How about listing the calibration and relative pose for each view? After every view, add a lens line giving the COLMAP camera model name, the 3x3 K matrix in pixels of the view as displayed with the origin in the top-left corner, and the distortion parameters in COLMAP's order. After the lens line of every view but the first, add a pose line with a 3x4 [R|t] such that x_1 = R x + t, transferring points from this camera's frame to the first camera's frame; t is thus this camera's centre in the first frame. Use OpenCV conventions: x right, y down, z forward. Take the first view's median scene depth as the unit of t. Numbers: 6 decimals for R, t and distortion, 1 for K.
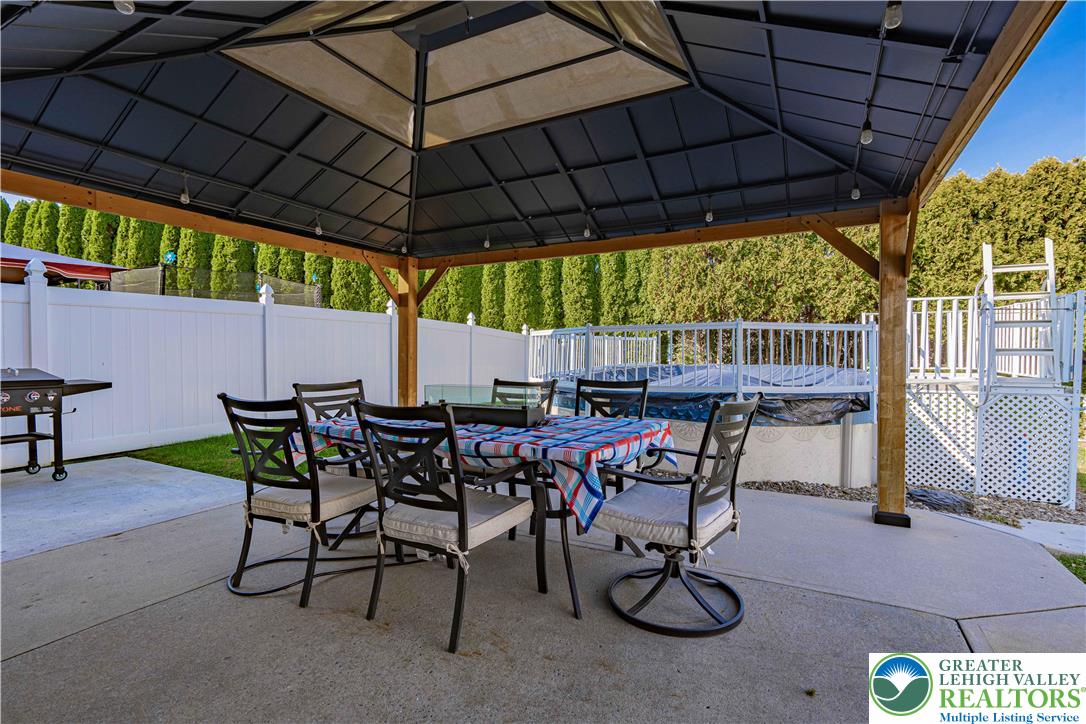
lens RADIAL K [[503.1, 0, 534.6], [0, 503.1, 371.8], [0, 0, 1]] dist [-0.001977, 0.000232]
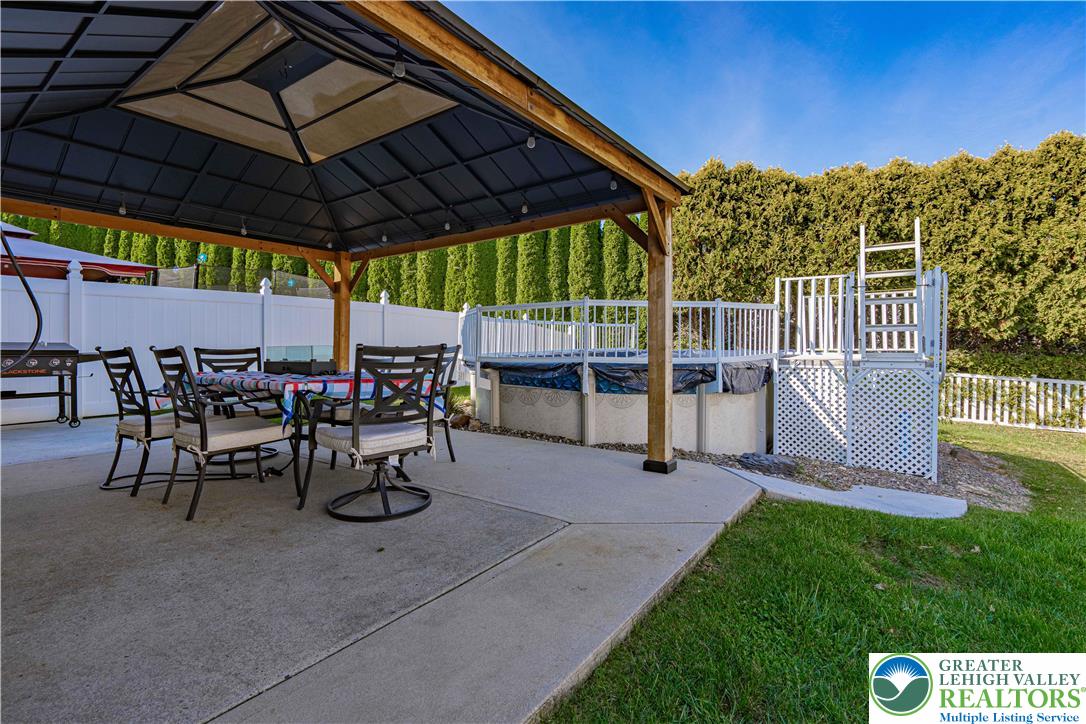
lens RADIAL K [[497.1, 0, 546.1], [0, 497.1, 358.1], [0, 0, 1]] dist [-0.002214, 0.000280]
pose [[0.990246, 0.004568, -0.139254, 0.198873], [-0.007051, 0.999825, -0.017347, 0.021687], [0.139150, 0.018160, 0.990105, -0.050692]]
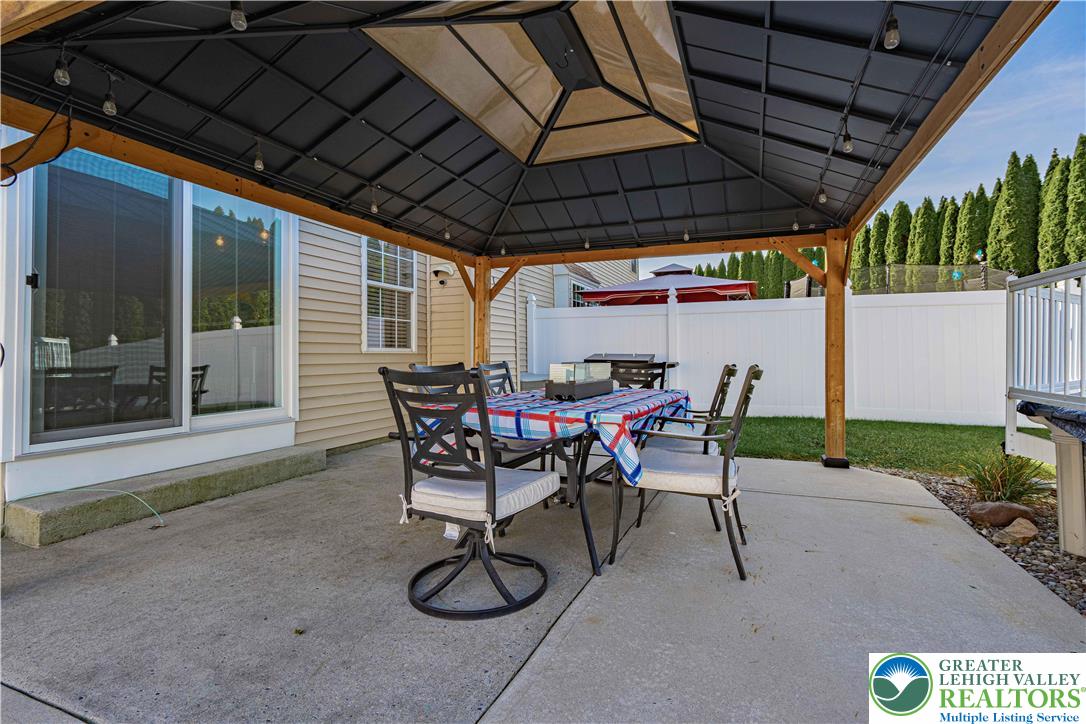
lens RADIAL K [[497.1, 0, 546.1], [0, 497.1, 358.1], [0, 0, 1]] dist [-0.002214, 0.000280]
pose [[0.110397, 0.013284, -0.993799, 0.274447], [-0.042263, 0.999069, 0.008659, 0.003091], [0.992989, 0.041044, 0.110856, 0.212878]]
